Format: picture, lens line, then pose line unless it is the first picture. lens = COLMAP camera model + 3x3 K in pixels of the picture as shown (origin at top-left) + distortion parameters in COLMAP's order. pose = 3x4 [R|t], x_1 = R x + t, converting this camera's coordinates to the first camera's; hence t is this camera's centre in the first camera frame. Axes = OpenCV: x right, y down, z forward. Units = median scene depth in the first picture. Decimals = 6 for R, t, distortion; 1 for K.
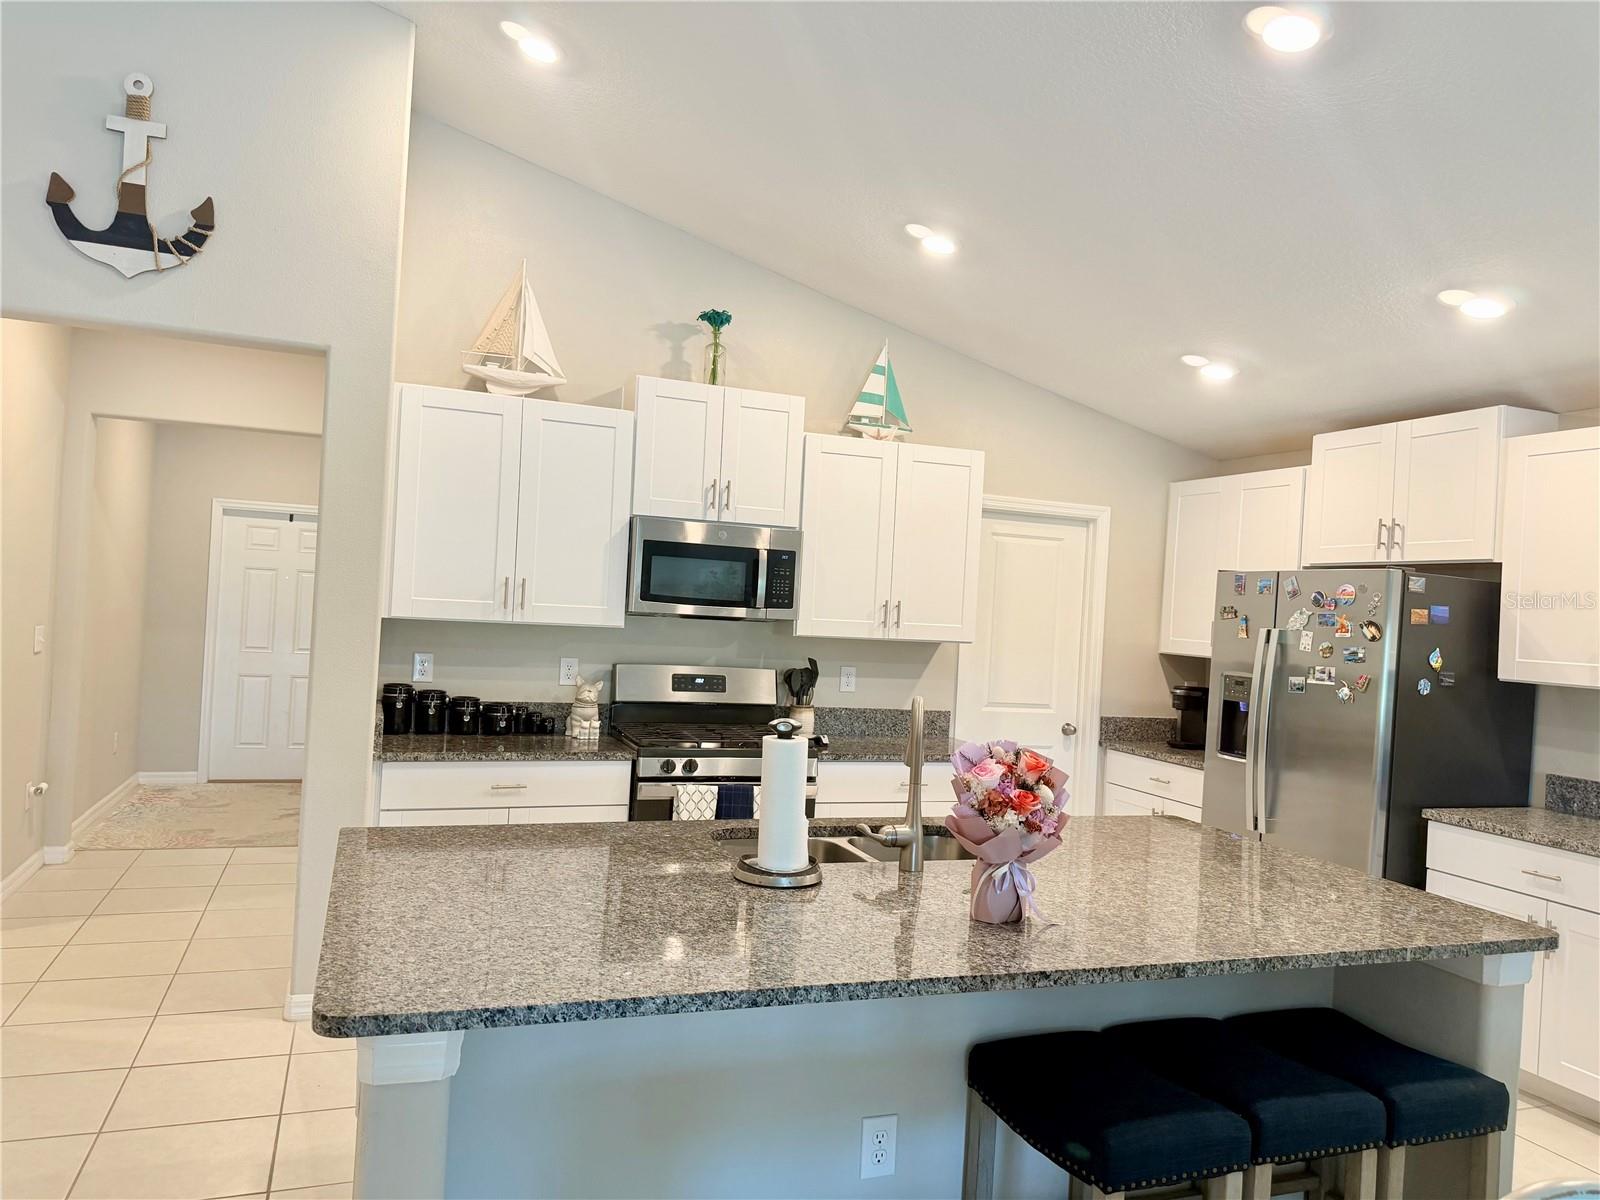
lens RADIAL K [[1125.3, 0, 803.3], [0, 1125.3, 597.5], [0, 0, 1]] dist [0.126817, -0.194686]
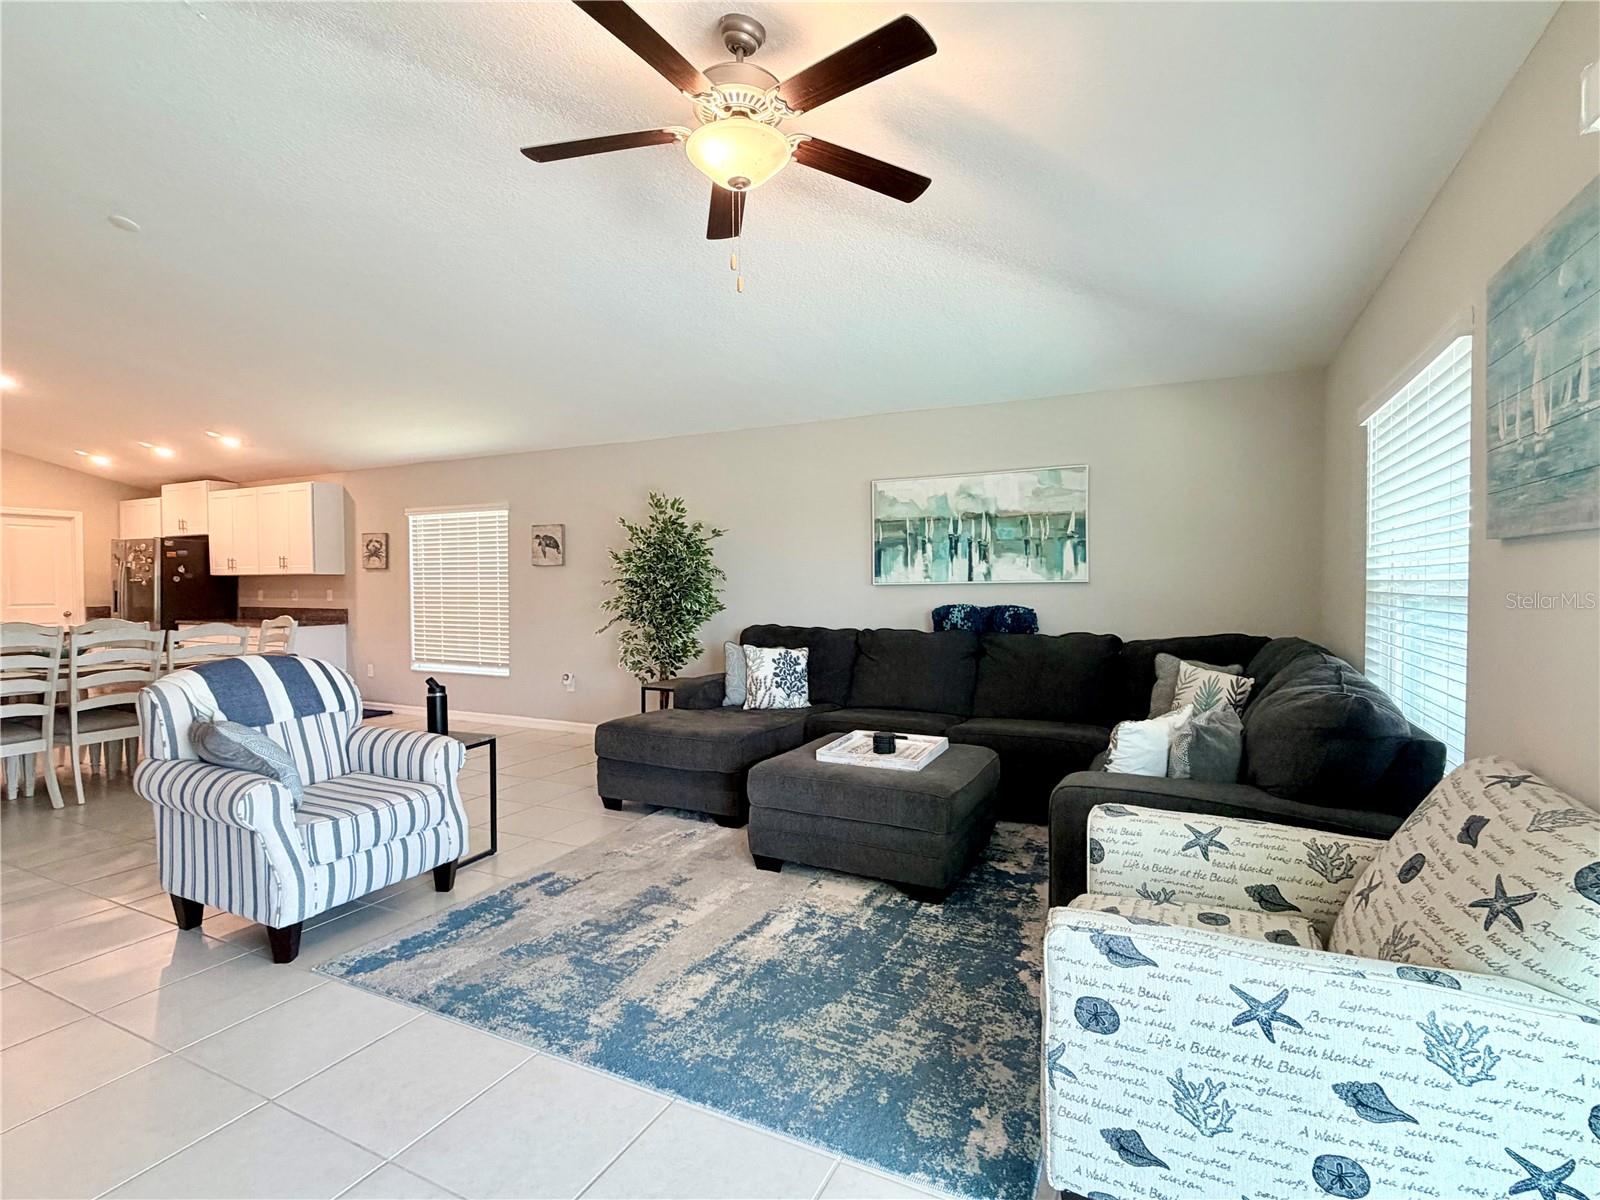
lens RADIAL K [[783.2, 0, 796.5], [0, 783.2, 600.4], [0, 0, 1]] dist [-0.001354, -0.000034]
pose [[0.738284, -0.074011, 0.670417, 0.354670], [0.037308, 0.996921, 0.068970, 0.051967], [-0.673457, -0.025908, 0.738772, -1.427309]]
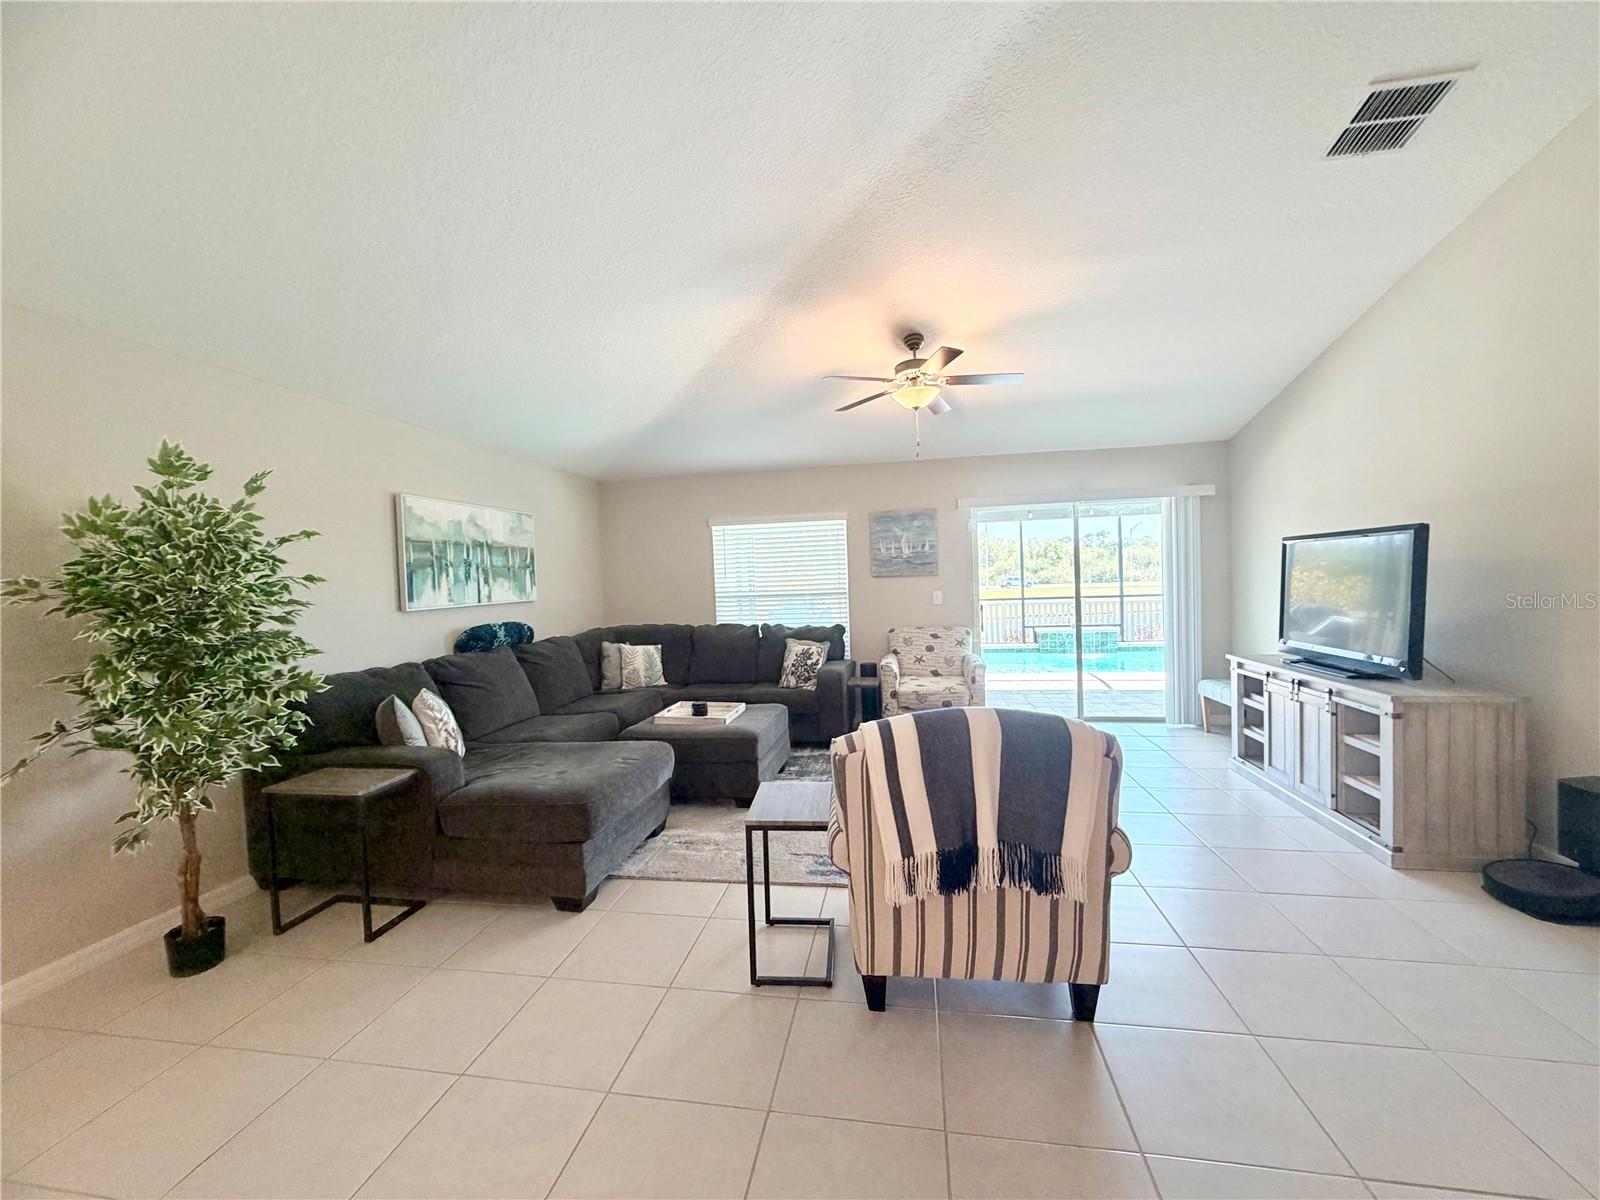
lens RADIAL K [[637.5, 0, 794.4], [0, 637.5, 599.0], [0, 0, 1]] dist [0.000248, -0.000862]
pose [[-0.854571, -0.039926, 0.517798, 0.353288], [-0.017542, 0.998691, 0.048057, 0.048100], [-0.519039, 0.031985, -0.854152, -0.139263]]
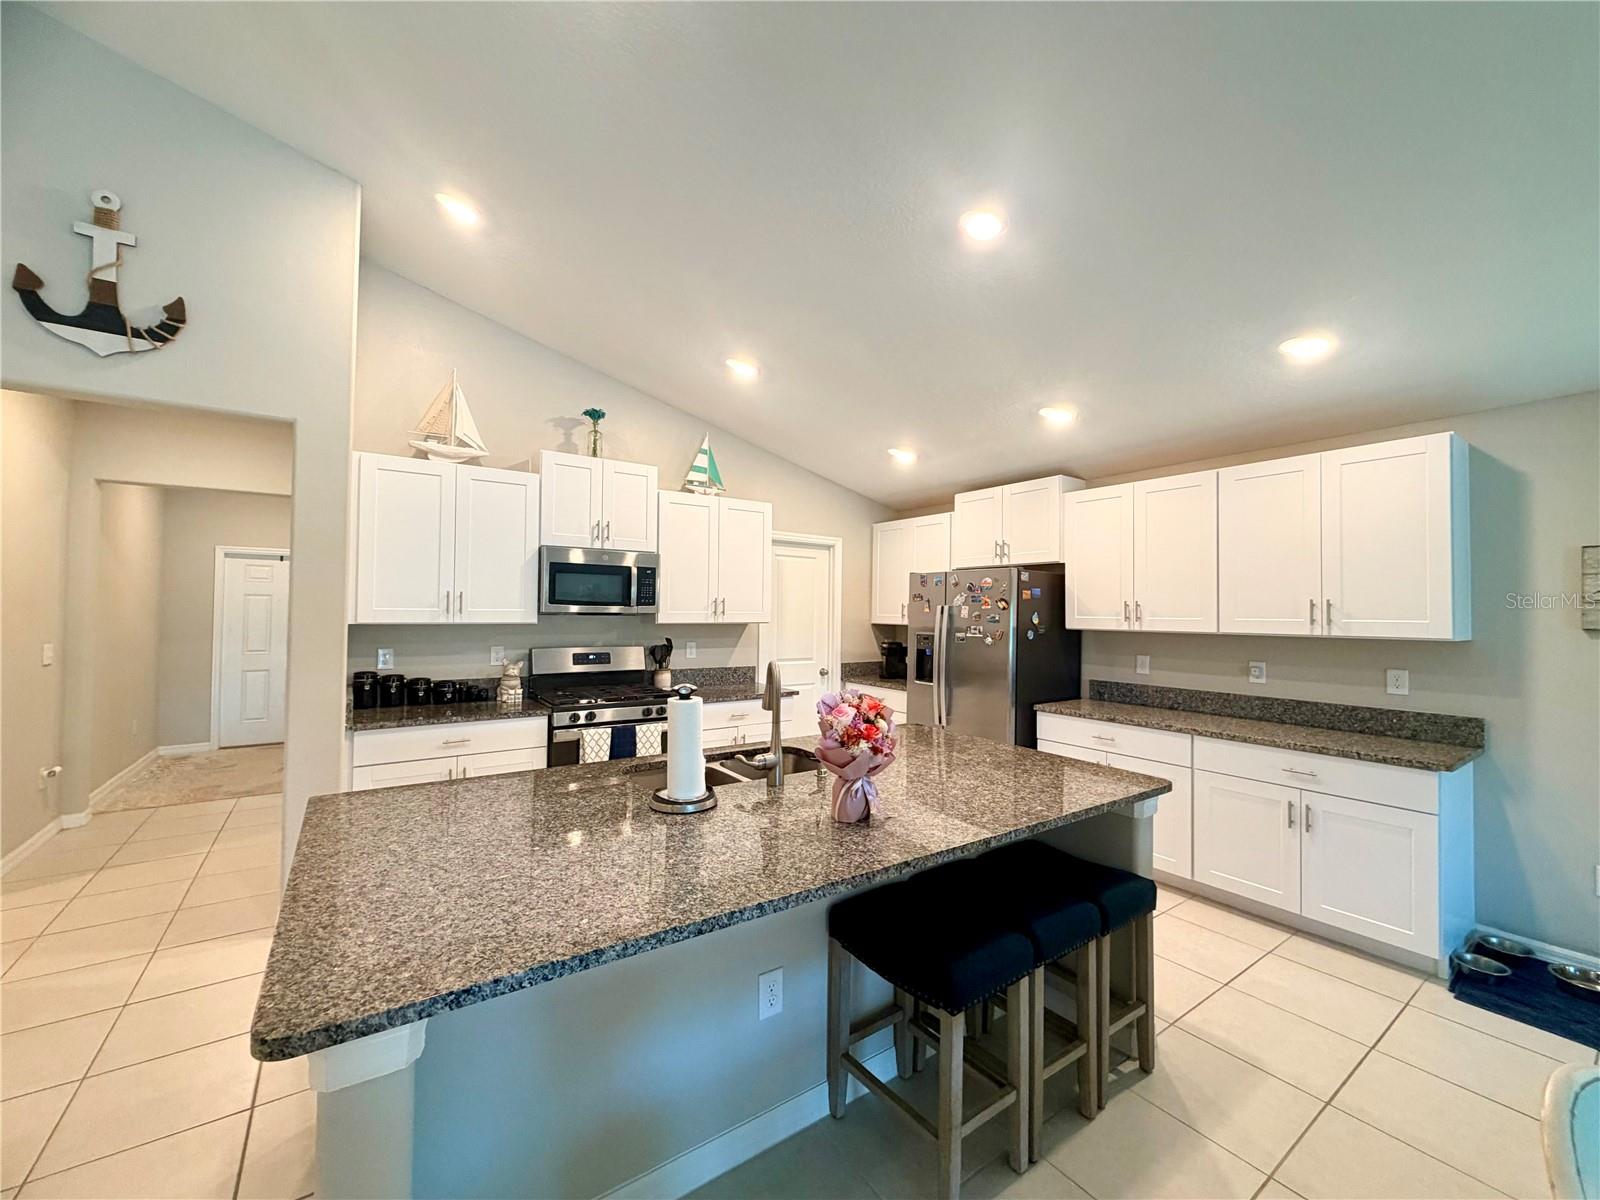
lens RADIAL K [[639.9, 0, 794.0], [0, 639.9, 597.7], [0, 0, 1]] dist [0.001295, 0.000155]
pose [[0.970262, -0.037923, 0.239067, -0.037392], [0.038823, 0.999246, 0.000945, 0.006077], [-0.238922, 0.008365, 0.971003, 0.133904]]
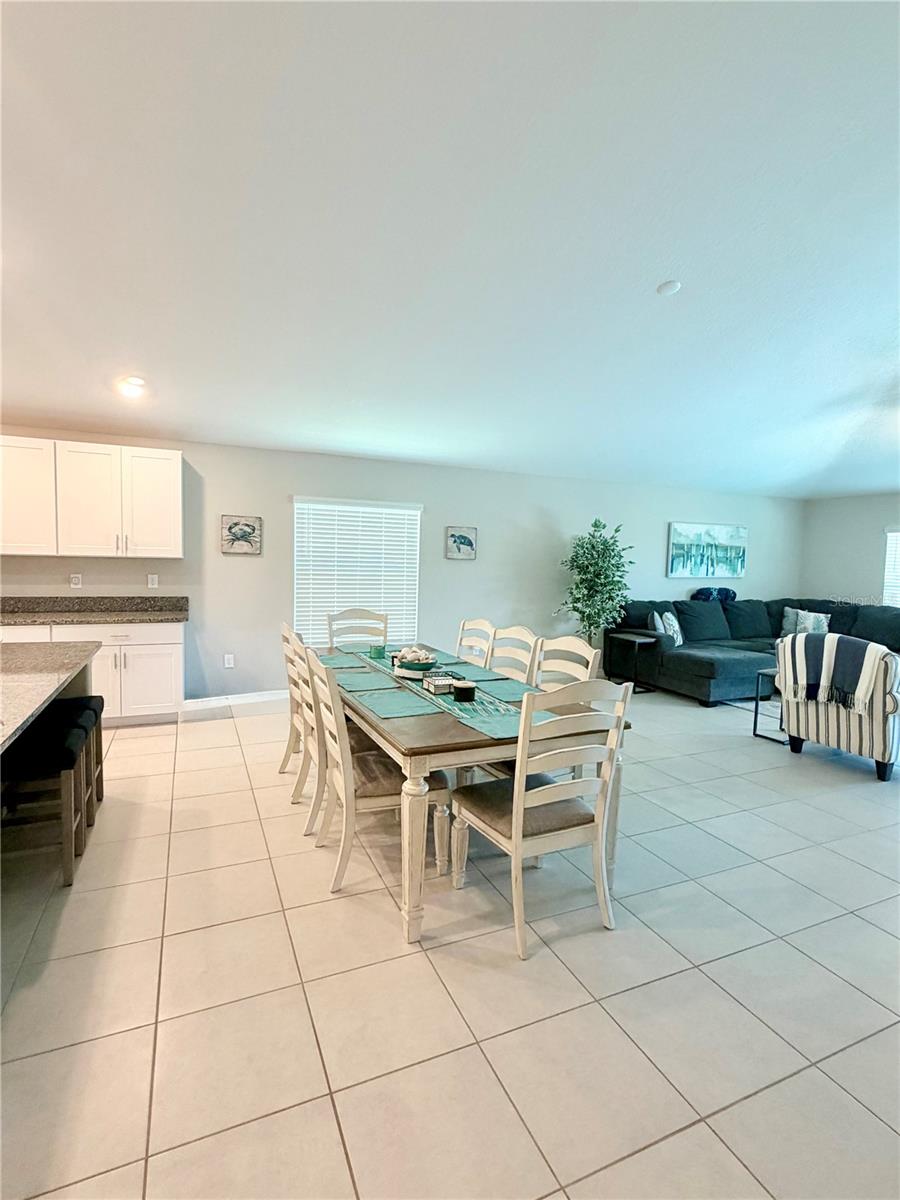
lens RADIAL K [[587.4, 0, 451.7], [0, 587.4, 600.8], [0, 0, 1]] dist [-0.001354, -0.000034]
pose [[-0.048931, -0.133494, 0.989841, -0.434732], [-0.041547, 0.990442, 0.131521, -0.016537], [-0.997938, -0.034690, -0.054010, 0.122440]]
